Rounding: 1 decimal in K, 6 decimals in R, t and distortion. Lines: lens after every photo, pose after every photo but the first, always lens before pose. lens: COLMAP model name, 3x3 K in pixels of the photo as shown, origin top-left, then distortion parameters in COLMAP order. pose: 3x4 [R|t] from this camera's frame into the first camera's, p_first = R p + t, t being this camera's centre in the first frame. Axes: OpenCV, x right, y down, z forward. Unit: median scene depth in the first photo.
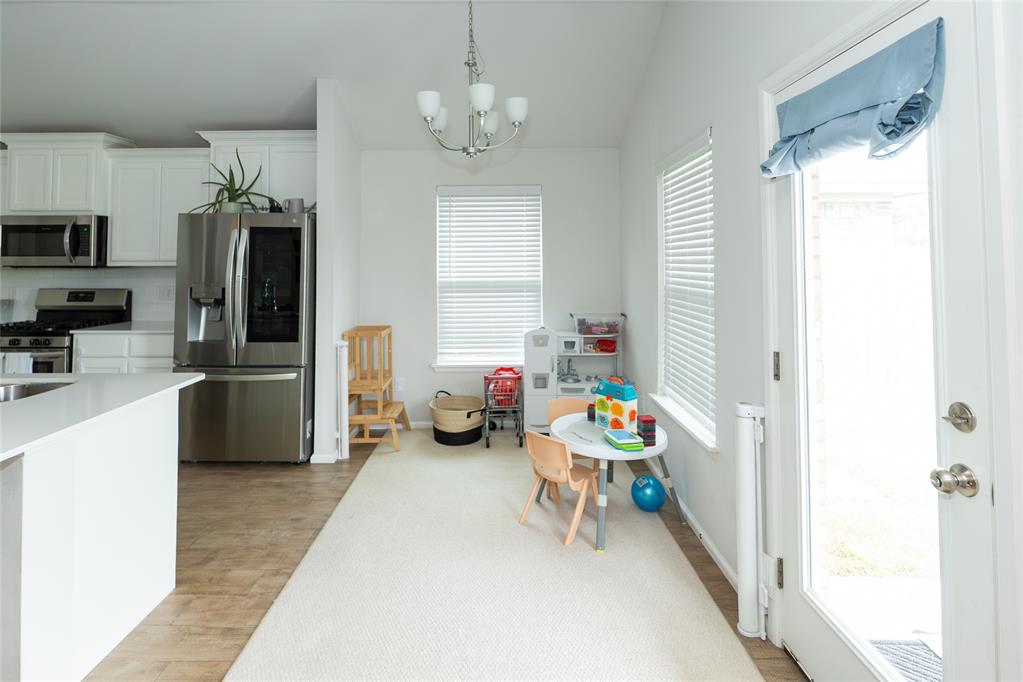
lens RADIAL K [[526.7, 0, 507.4], [0, 526.7, 242.5], [0, 0, 1]] dist [-0.000756, -0.000136]
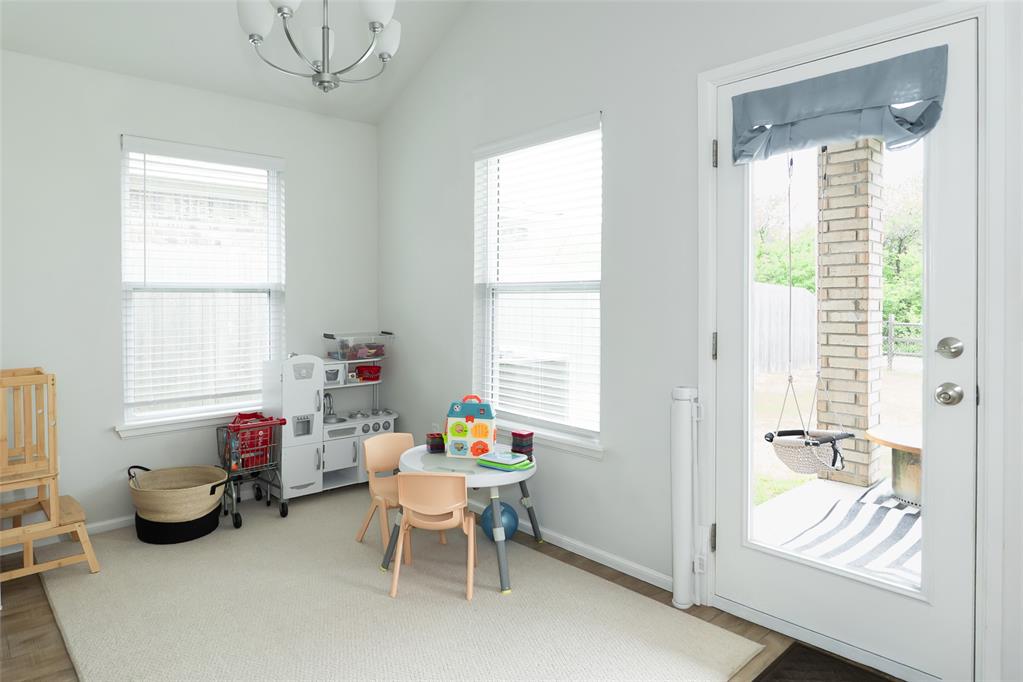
lens RADIAL K [[624.4, 0, 510.4], [0, 624.4, 300.6], [0, 0, 1]] dist [-0.002099, -0.000691]
pose [[0.739186, -0.003728, 0.673491, -0.310056], [-0.023866, 0.999212, 0.031725, 0.055047], [-0.673078, -0.039525, 0.738514, 0.172751]]
